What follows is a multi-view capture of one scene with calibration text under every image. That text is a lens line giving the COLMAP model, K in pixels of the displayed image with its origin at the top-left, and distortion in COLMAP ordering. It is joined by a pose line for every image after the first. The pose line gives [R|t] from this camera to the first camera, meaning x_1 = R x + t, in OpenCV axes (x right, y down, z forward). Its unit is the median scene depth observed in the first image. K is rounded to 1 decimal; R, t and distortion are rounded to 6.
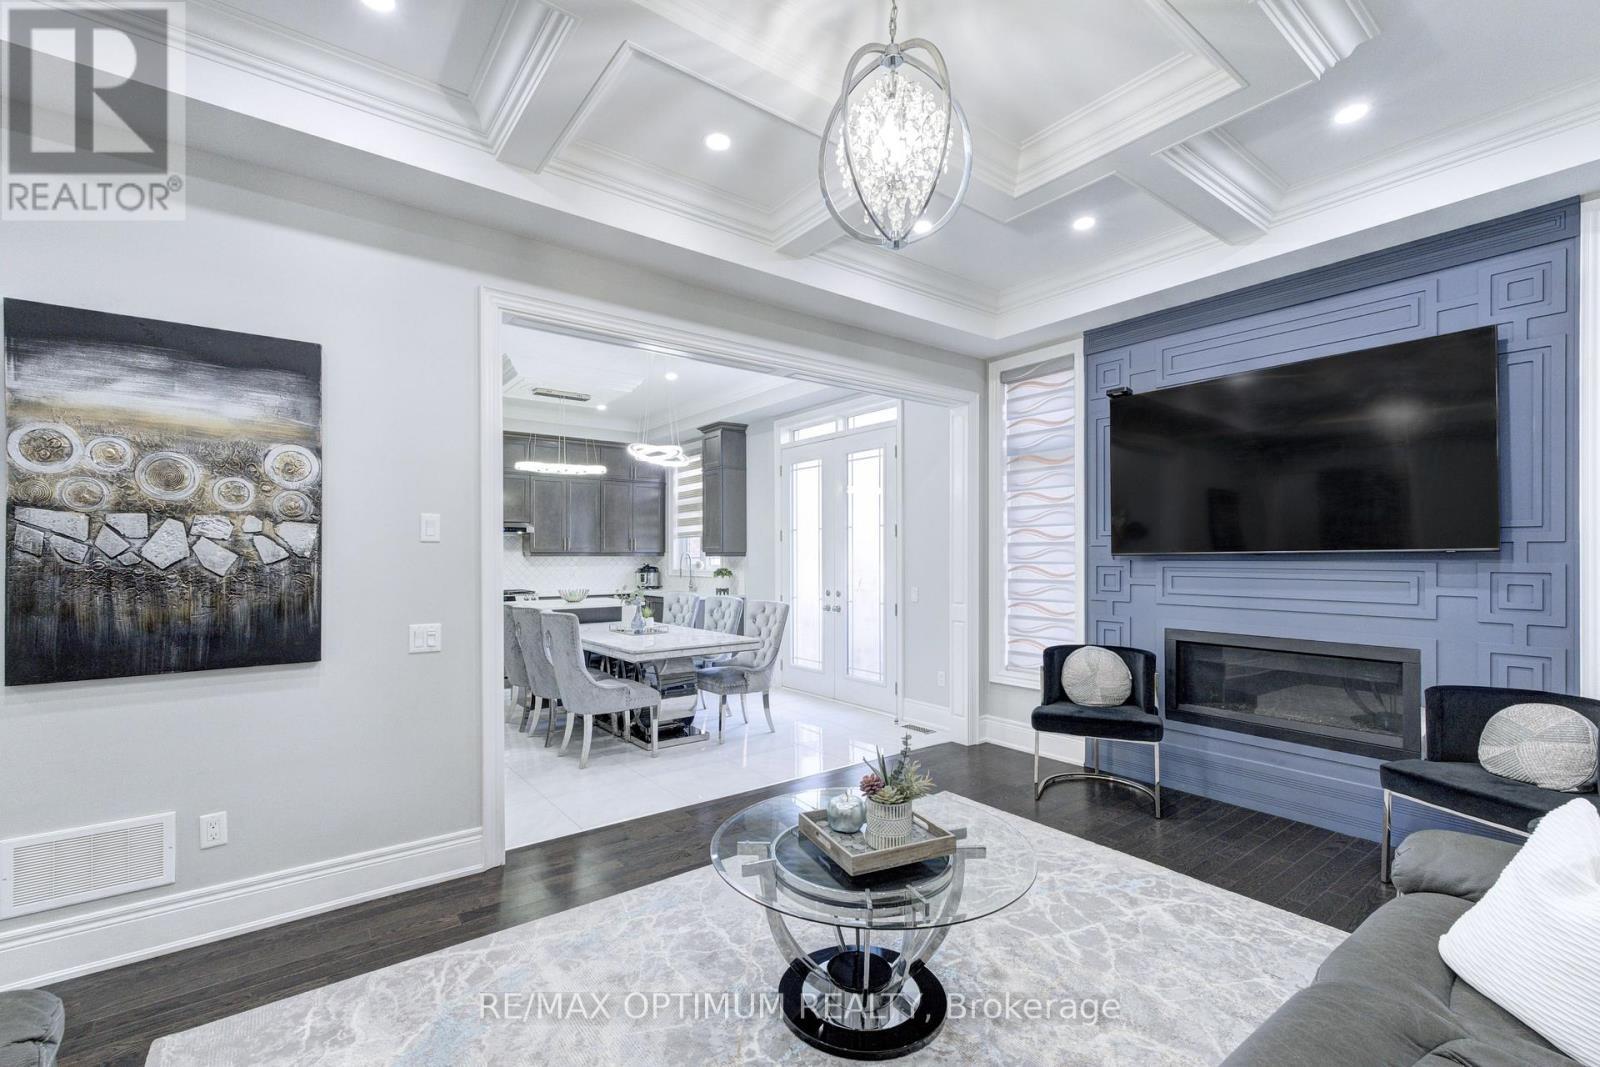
lens RADIAL K [[694.5, 0, 803.9], [0, 694.5, 544.8], [0, 0, 1]] dist [-0.003787, -0.000439]
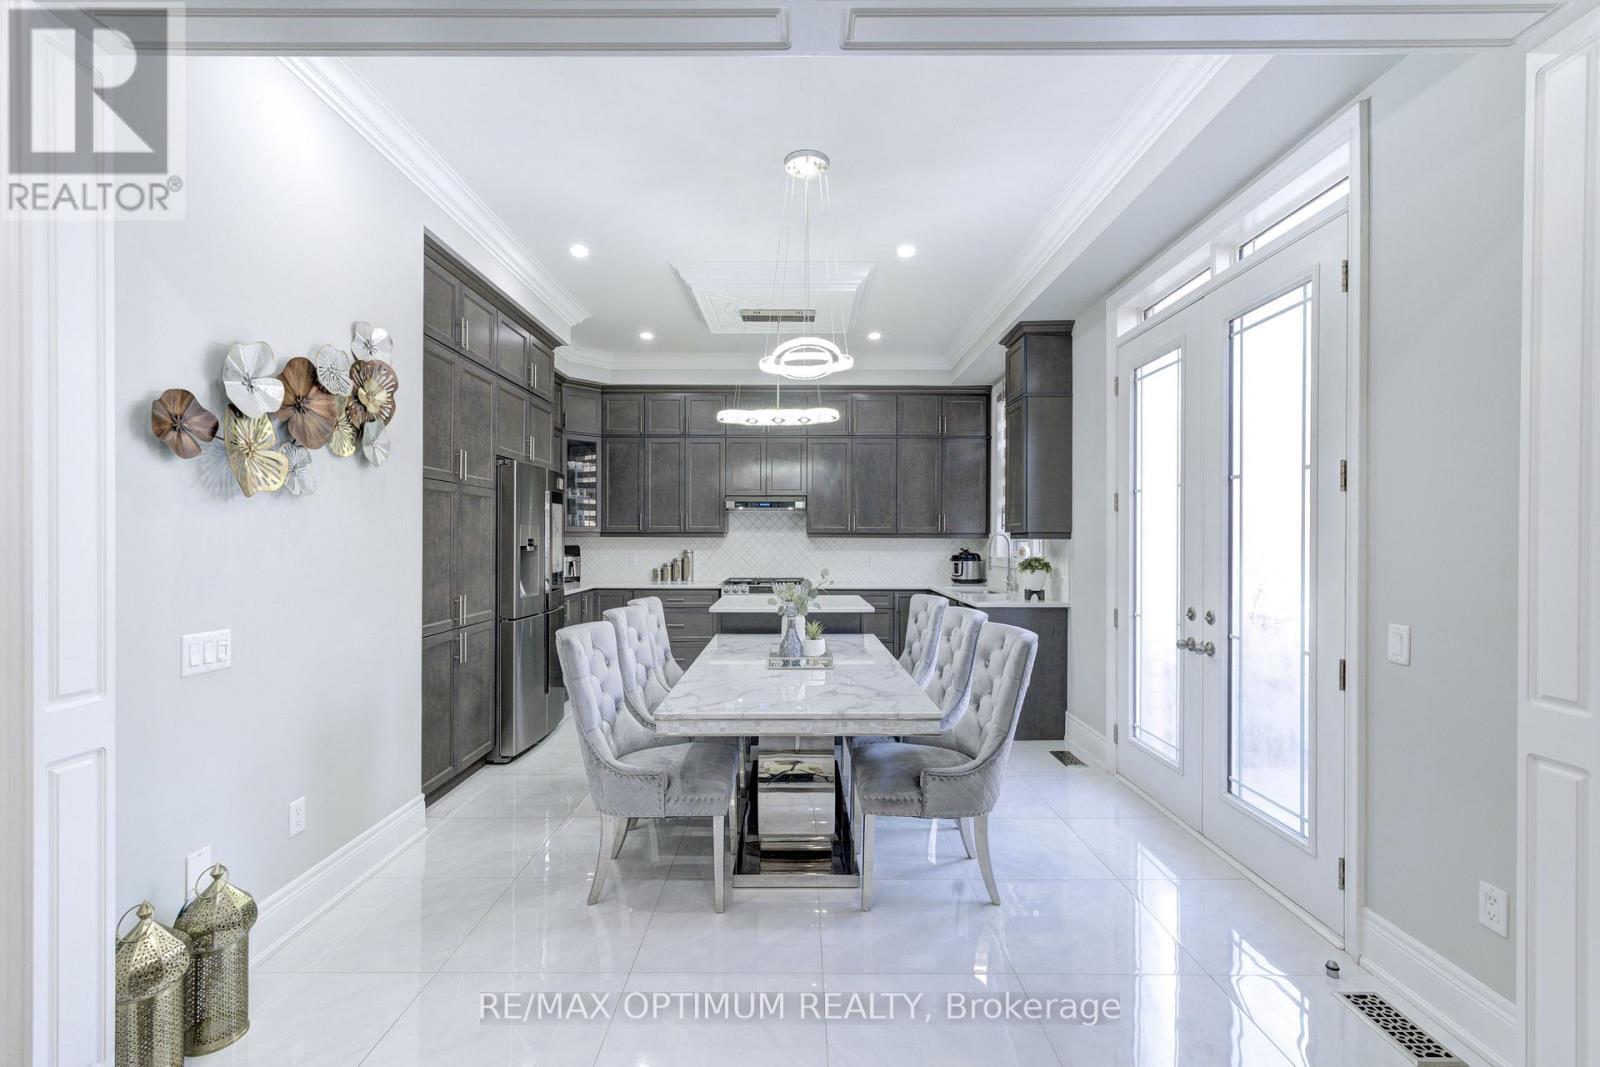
lens RADIAL K [[694.5, 0, 792.6], [0, 694.5, 532.7], [0, 0, 1]] dist [-0.003787, -0.000439]
pose [[0.790822, 0.000427, -0.612046, 0.105973], [0.002802, 0.999987, 0.004318, 0.008601], [0.612040, -0.005130, 0.790810, 0.416545]]
